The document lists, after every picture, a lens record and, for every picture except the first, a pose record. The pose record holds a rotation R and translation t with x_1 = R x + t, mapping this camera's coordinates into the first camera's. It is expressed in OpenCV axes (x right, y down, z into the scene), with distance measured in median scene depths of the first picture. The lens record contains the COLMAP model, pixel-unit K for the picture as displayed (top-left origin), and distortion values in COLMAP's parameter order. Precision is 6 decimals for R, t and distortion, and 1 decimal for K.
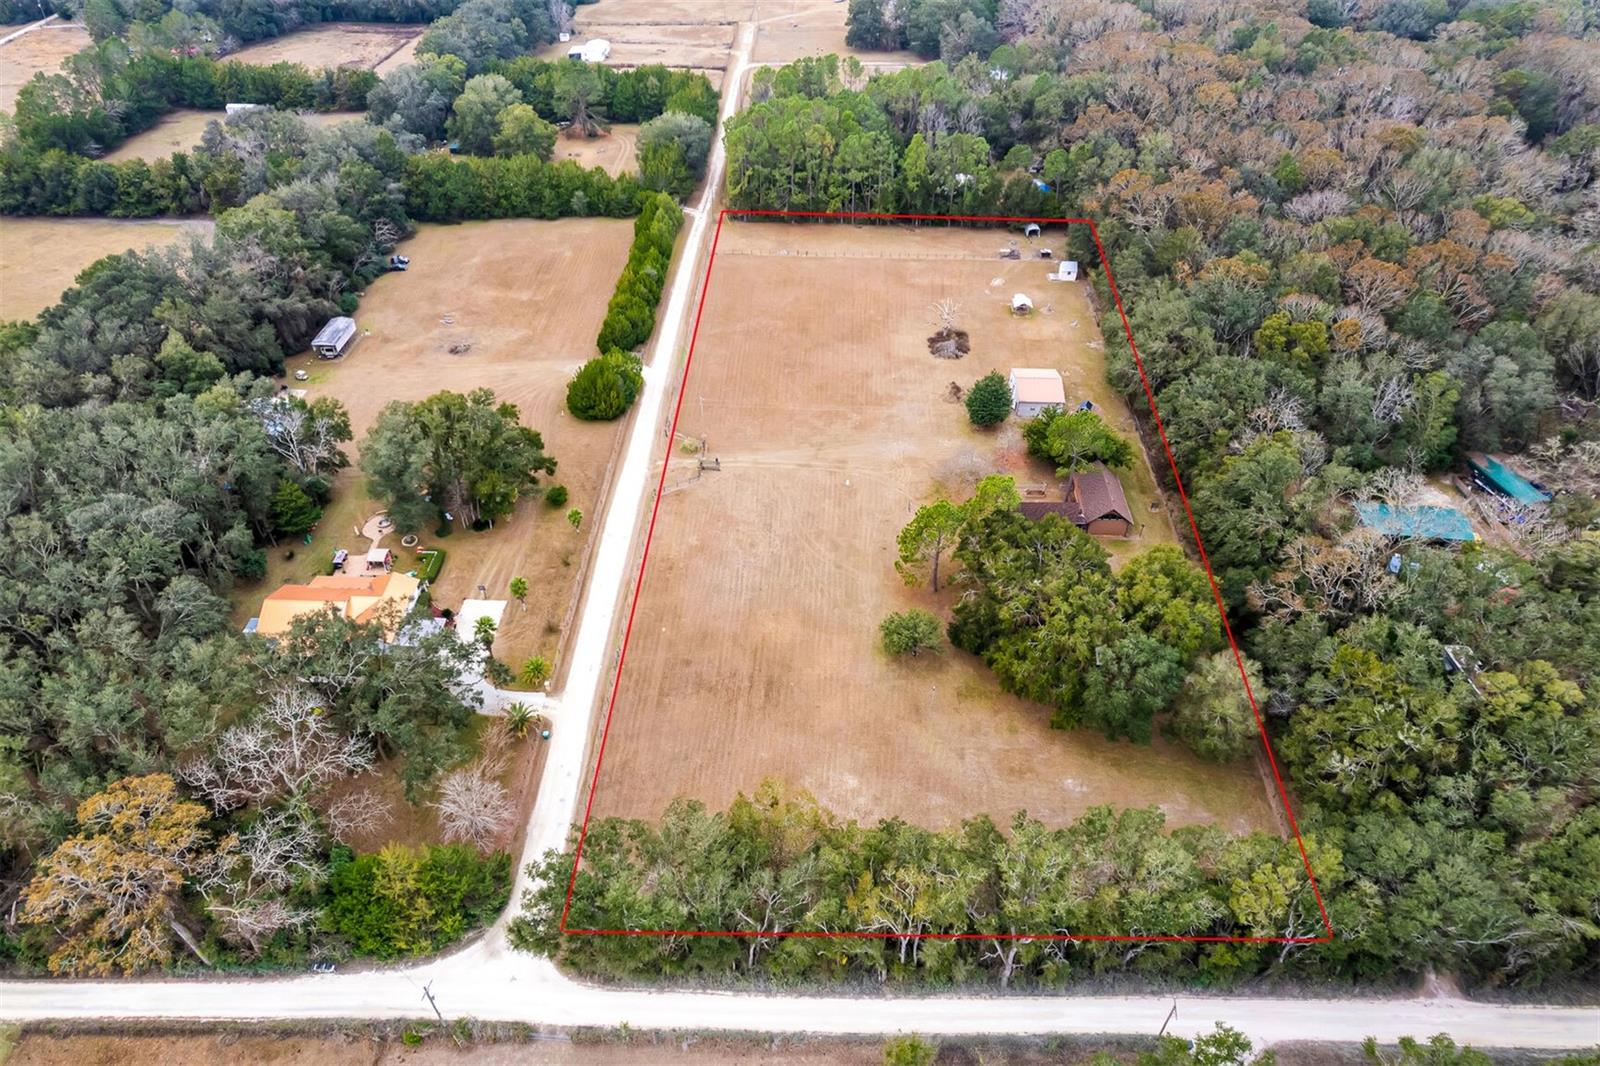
lens RADIAL K [[1020.4, 0, 798.9], [0, 1020.4, 530.6], [0, 0, 1]] dist [-0.069263, 0.066612]
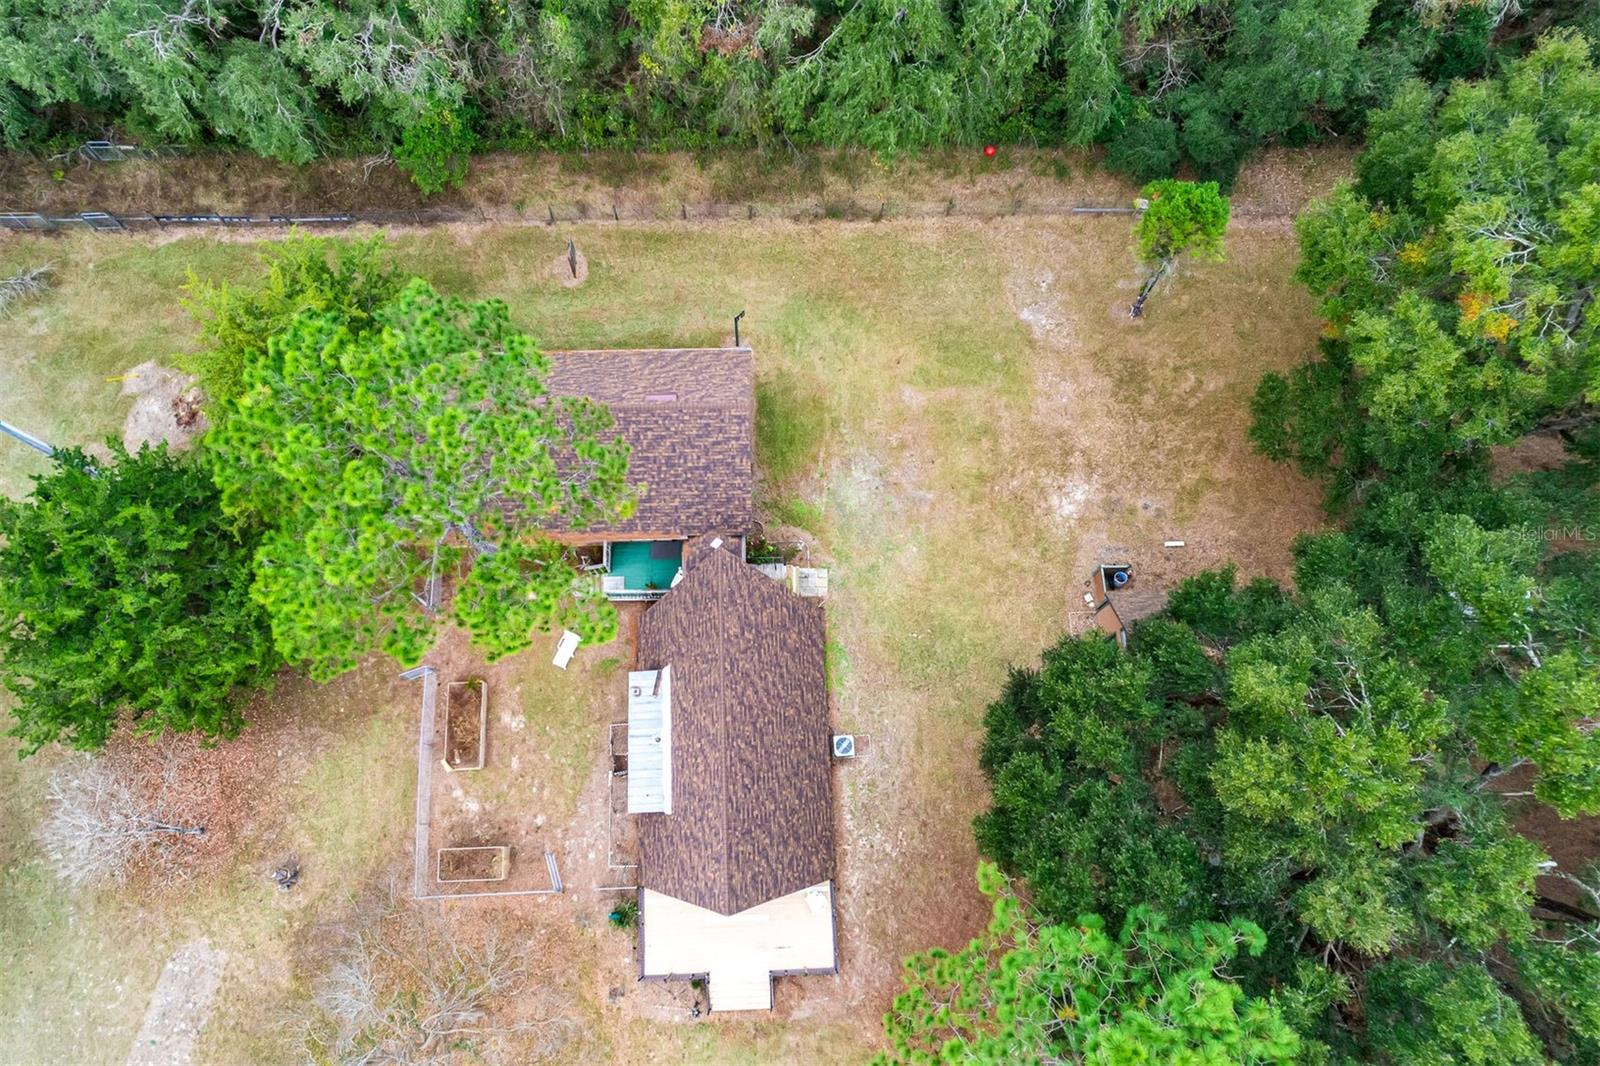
lens RADIAL K [[1020.4, 0, 798.9], [0, 1020.4, 530.6], [0, 0, 1]] dist [-0.069263, 0.066612]
pose [[-0.052248, -0.951682, 0.302608, 0.189117], [0.649512, 0.197789, 0.734176, -0.147596], [-0.758554, 0.234907, 0.607794, 0.751420]]
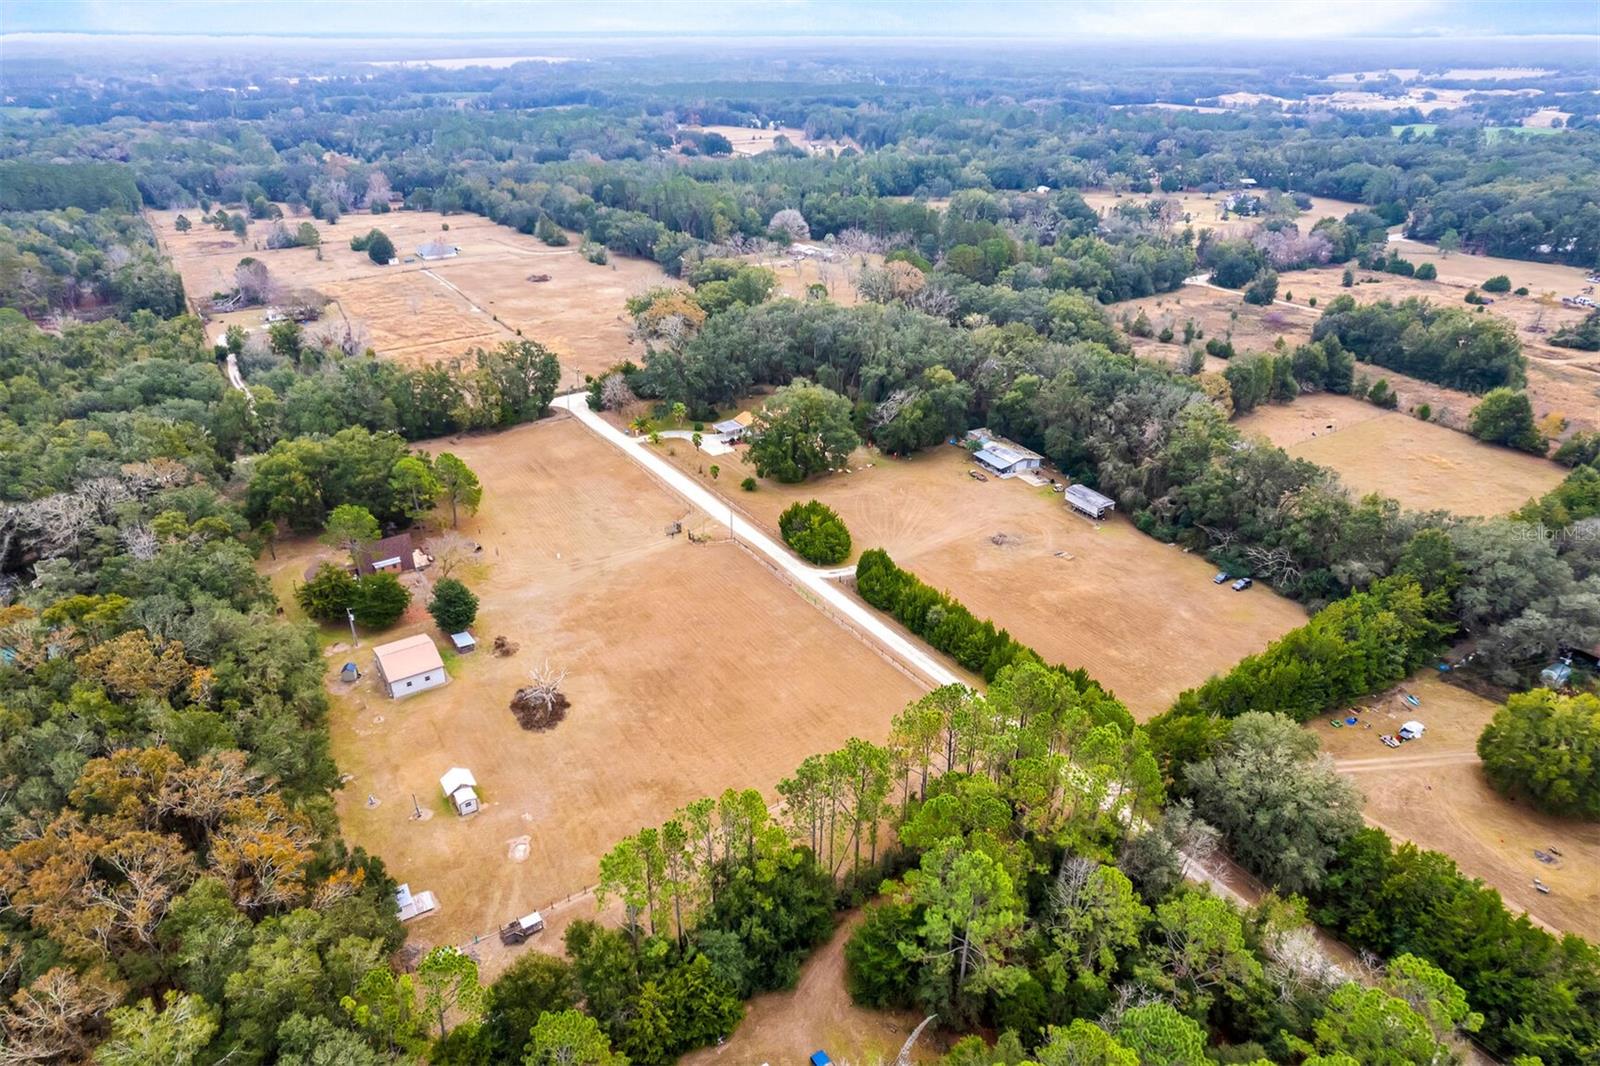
lens RADIAL K [[1020.4, 0, 798.9], [0, 1020.4, 530.6], [0, 0, 1]] dist [-0.069263, 0.066612]
pose [[-0.820755, 0.248783, -0.514264, 0.394283], [-0.382155, 0.430029, 0.817944, -1.064062], [0.424639, 0.867861, -0.257875, 1.323469]]
